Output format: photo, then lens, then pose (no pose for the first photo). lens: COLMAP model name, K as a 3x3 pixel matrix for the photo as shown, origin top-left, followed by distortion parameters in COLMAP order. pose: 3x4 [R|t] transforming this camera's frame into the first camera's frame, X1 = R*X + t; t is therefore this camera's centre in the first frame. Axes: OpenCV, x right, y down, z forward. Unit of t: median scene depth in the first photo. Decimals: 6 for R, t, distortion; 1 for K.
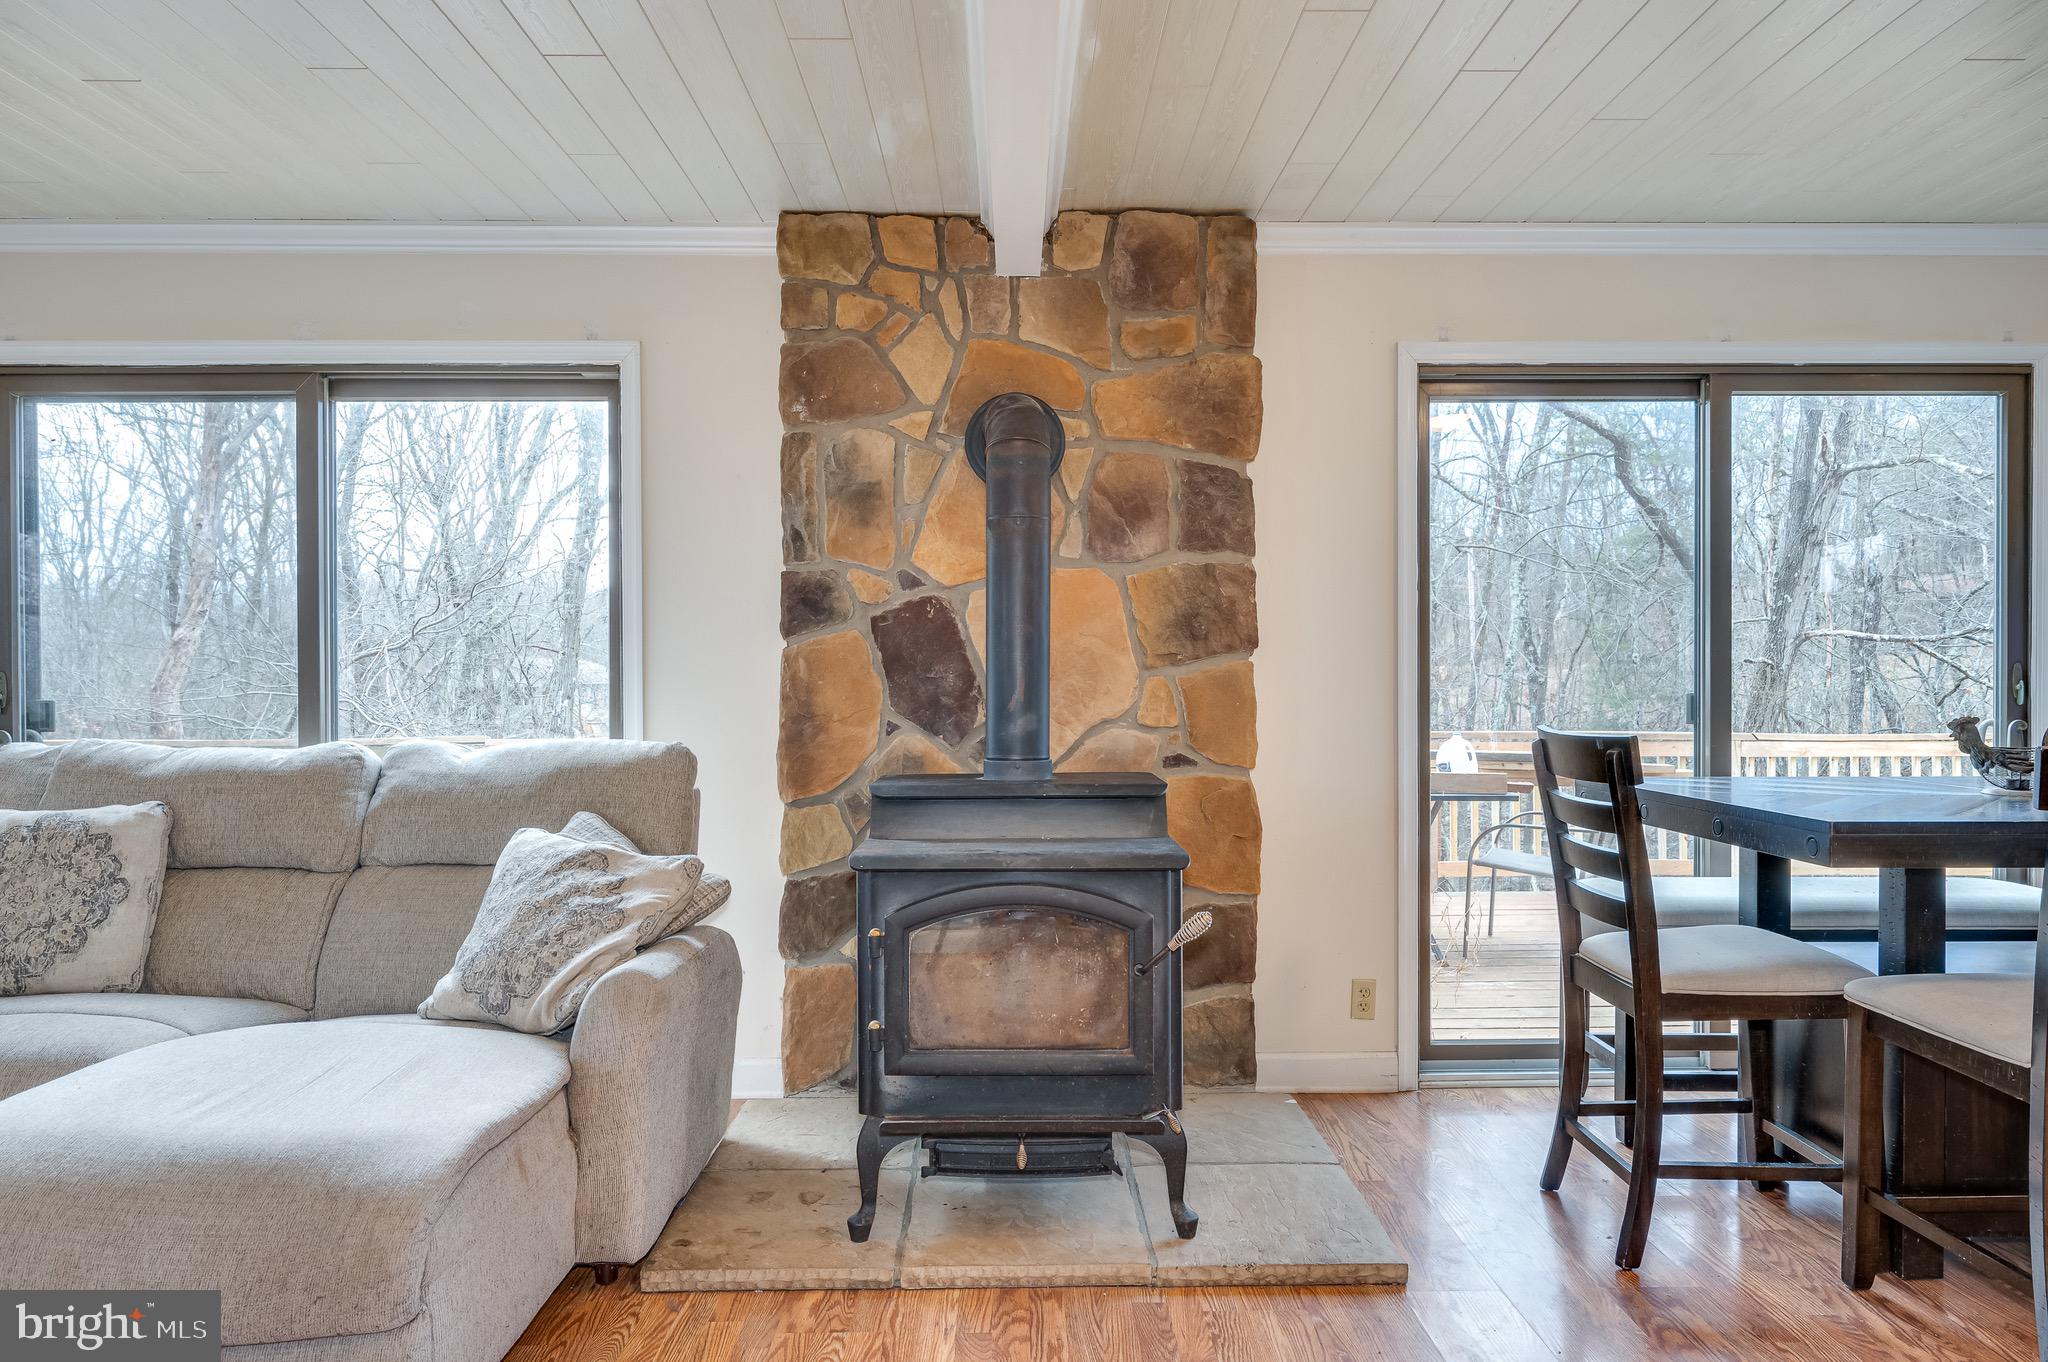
lens RADIAL K [[1296.4, 0, 1029.0], [0, 1296.4, 690.9], [0, 0, 1]] dist [0.000700, 0.001148]
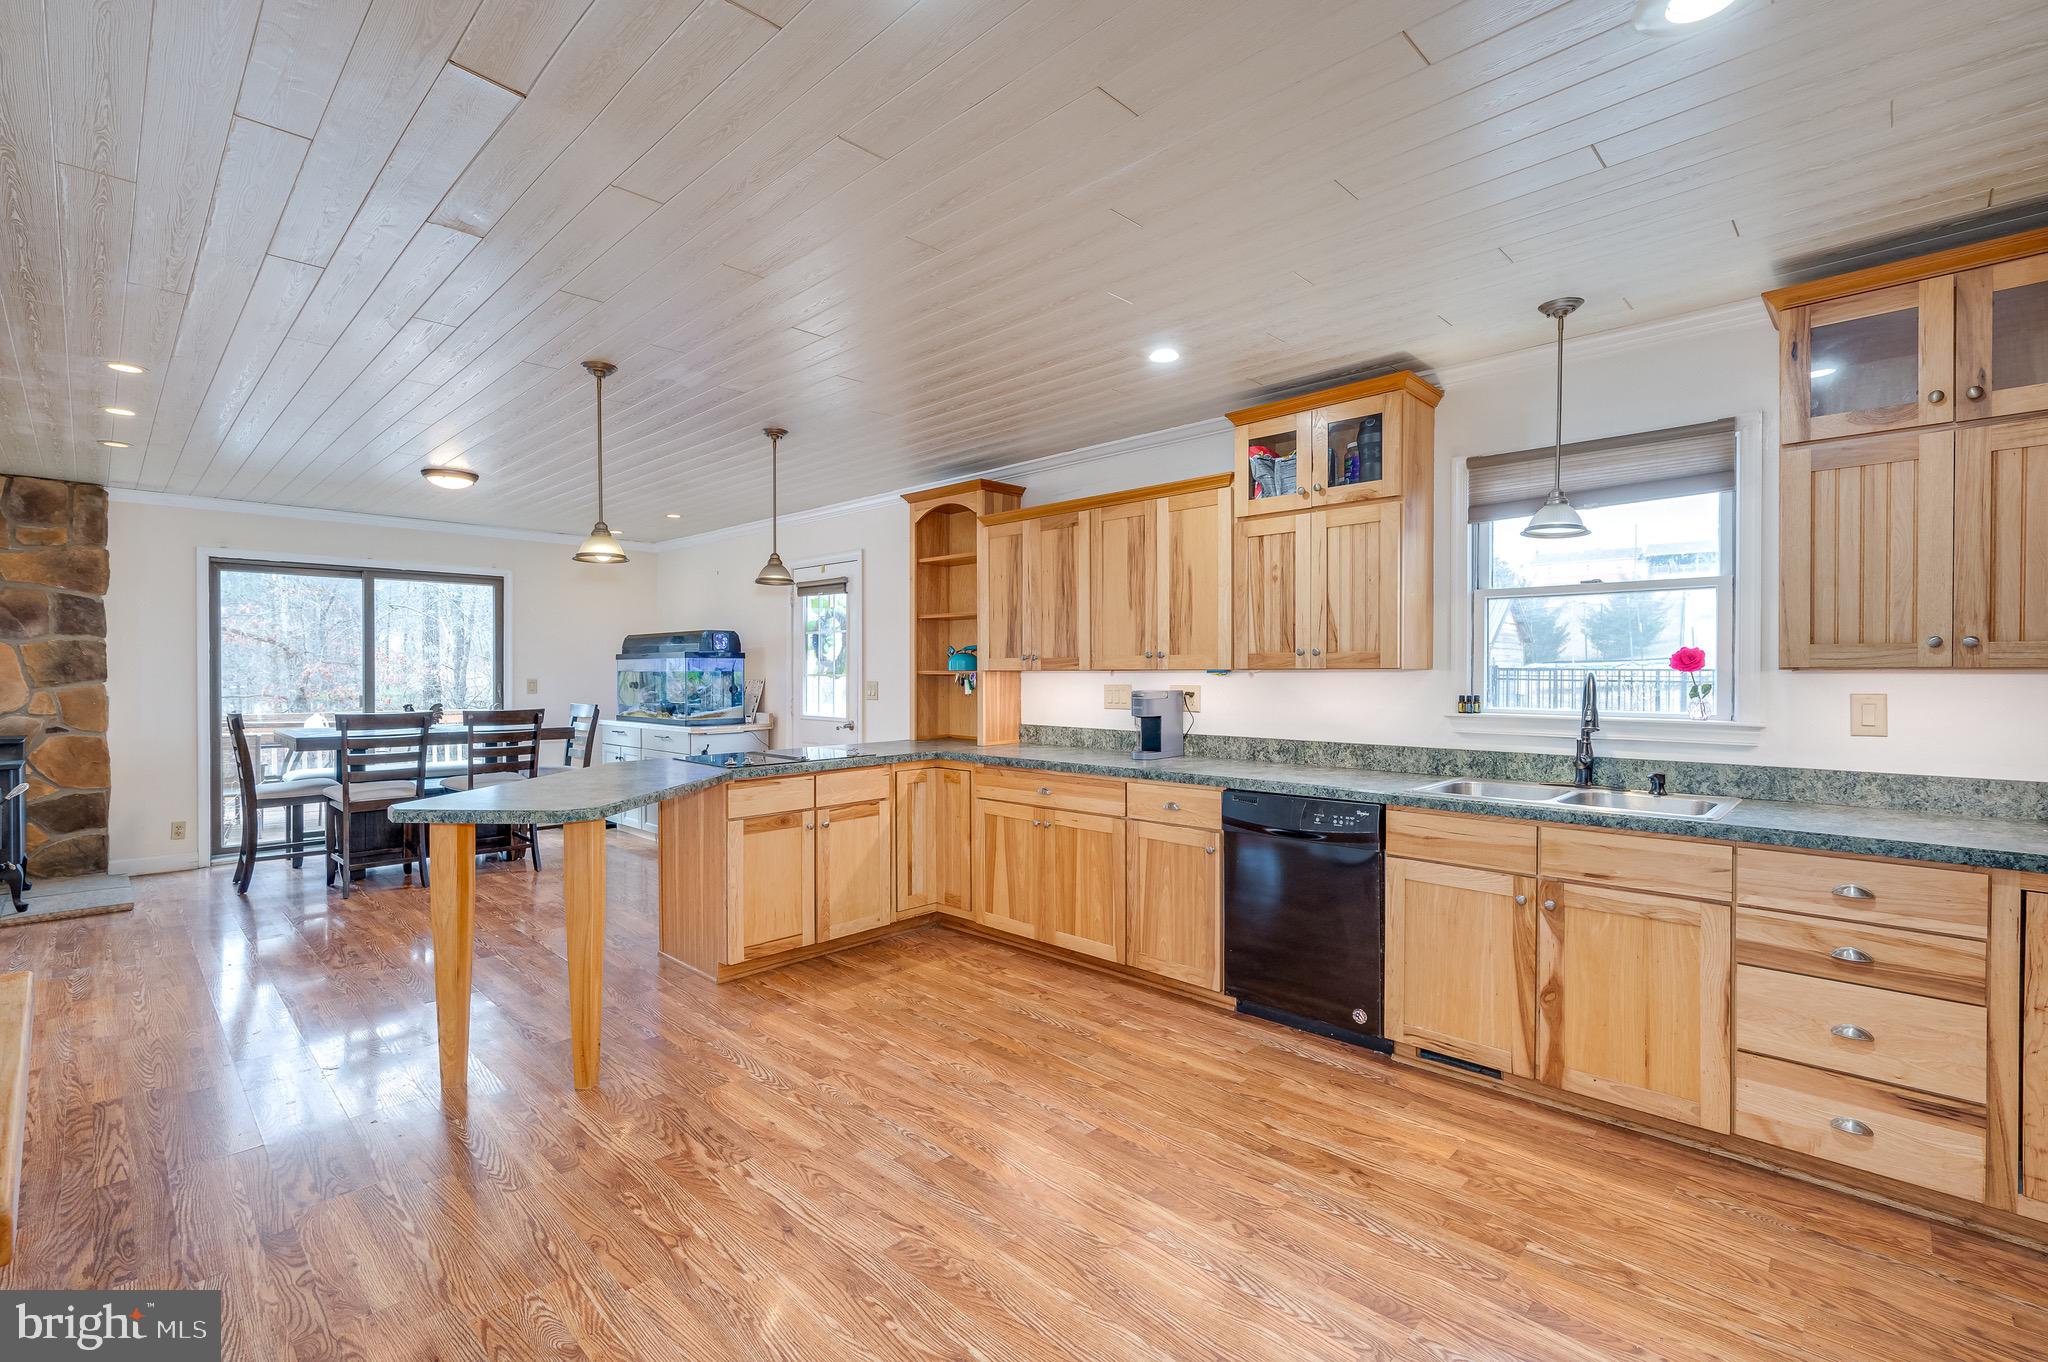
lens RADIAL K [[918.5, 0, 1025.3], [0, 918.5, 679.5], [0, 0, 1]] dist [0.002170, 0.000753]
pose [[0.711347, -0.002208, 0.702837, 0.187418], [0.002565, 0.999997, 0.000546, -0.028392], [-0.702836, 0.001414, 0.711350, -1.266912]]
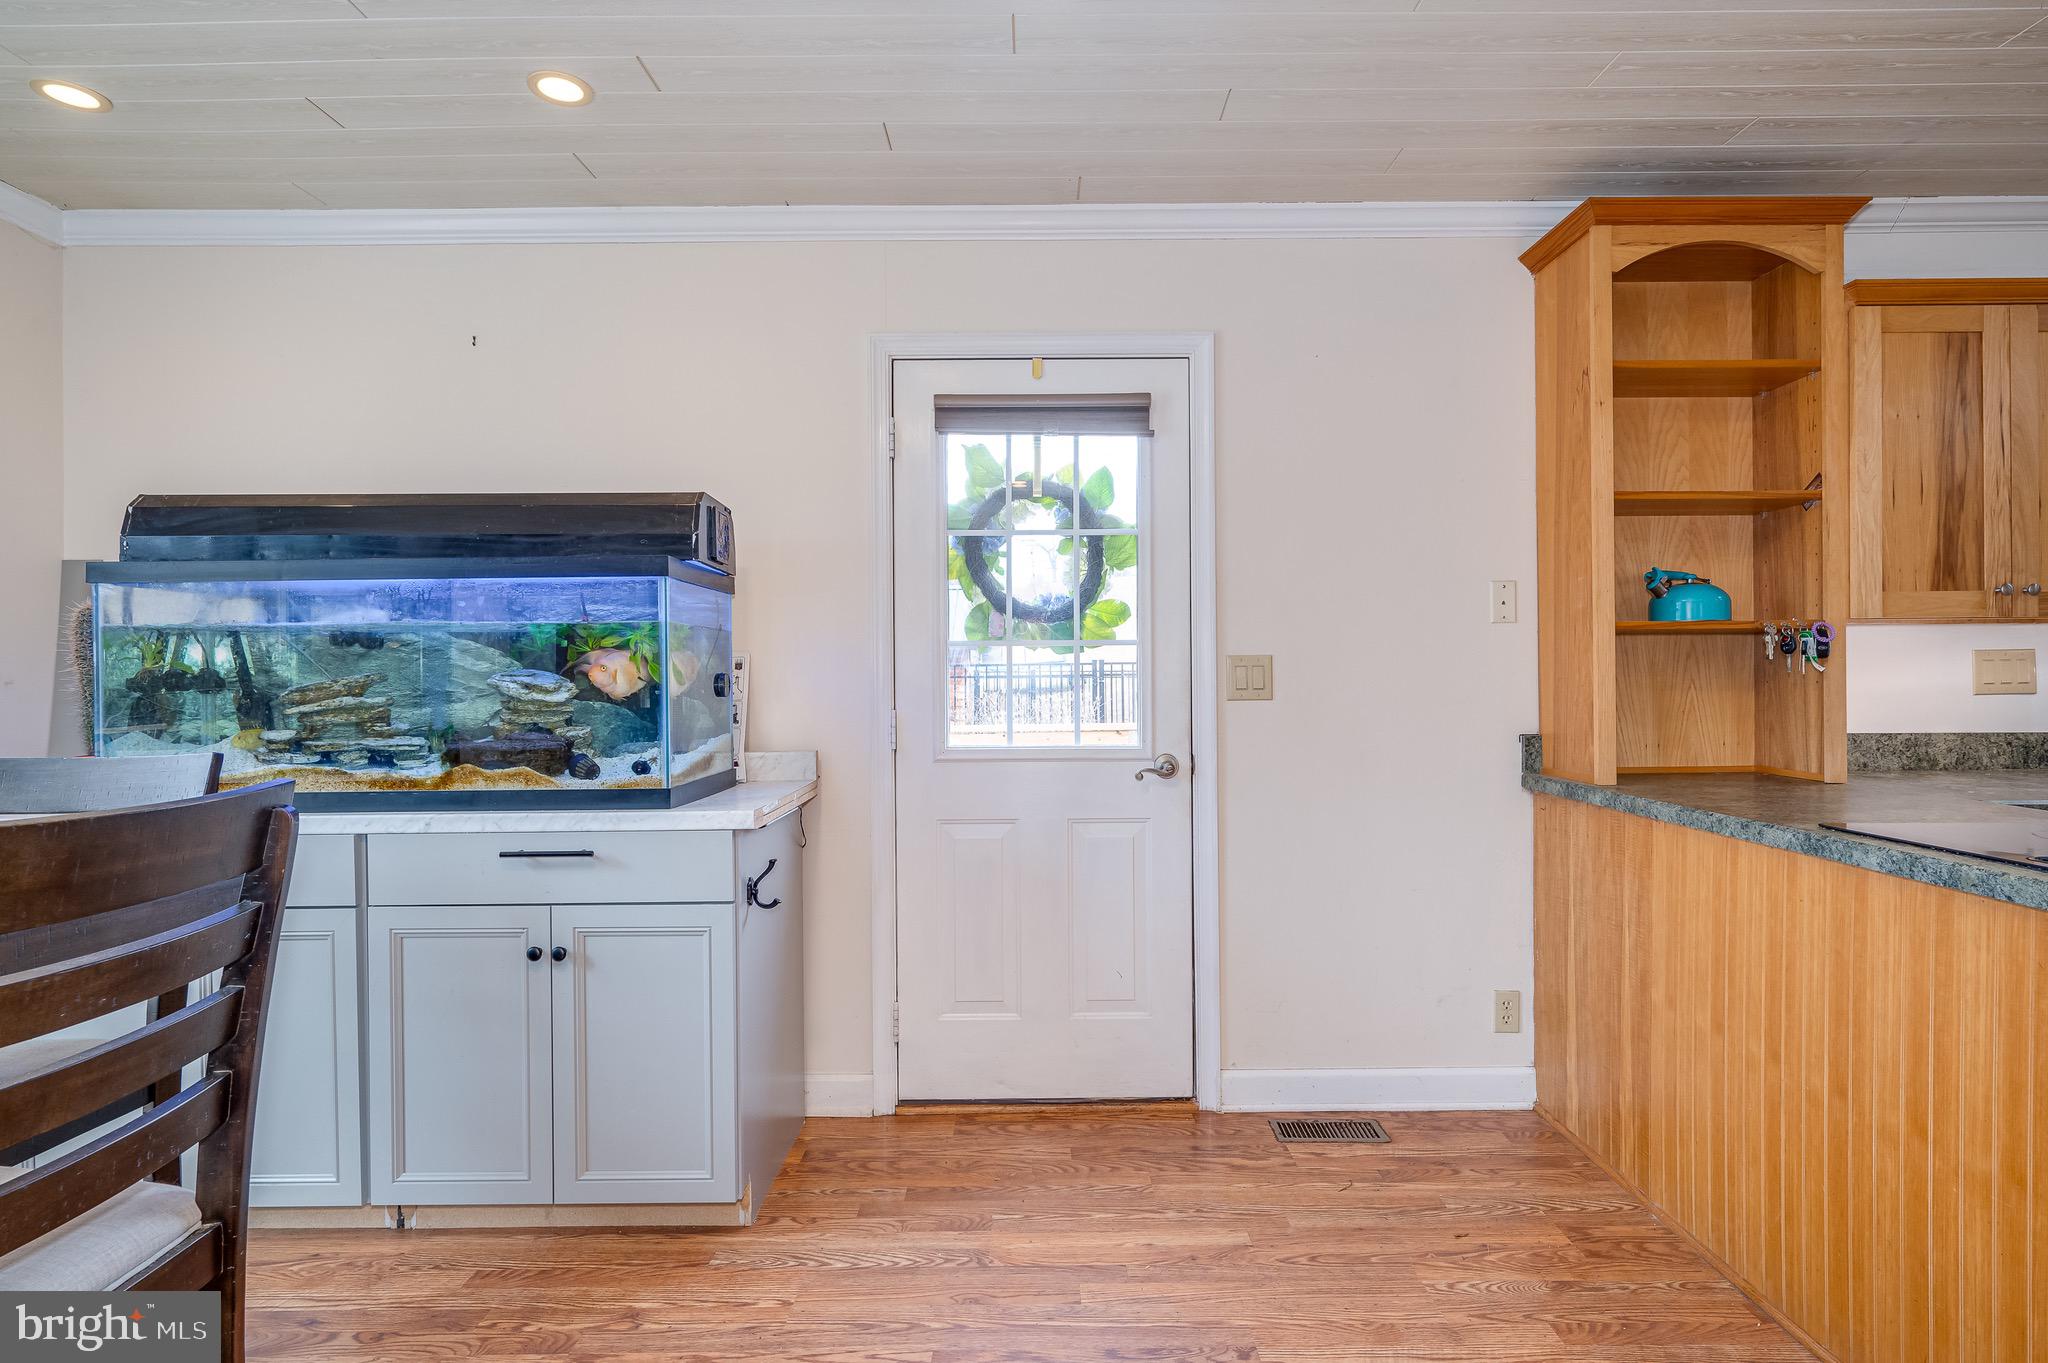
lens RADIAL K [[1025.5, 0, 1012.8], [0, 1025.5, 679.9], [0, 0, 1]] dist [-0.006278, 0.003708]
pose [[0.015455, -0.001001, 0.999880, 0.395109], [0.015616, 0.999878, 0.000759, -0.009202], [-0.999759, 0.015603, 0.015468, 0.316164]]
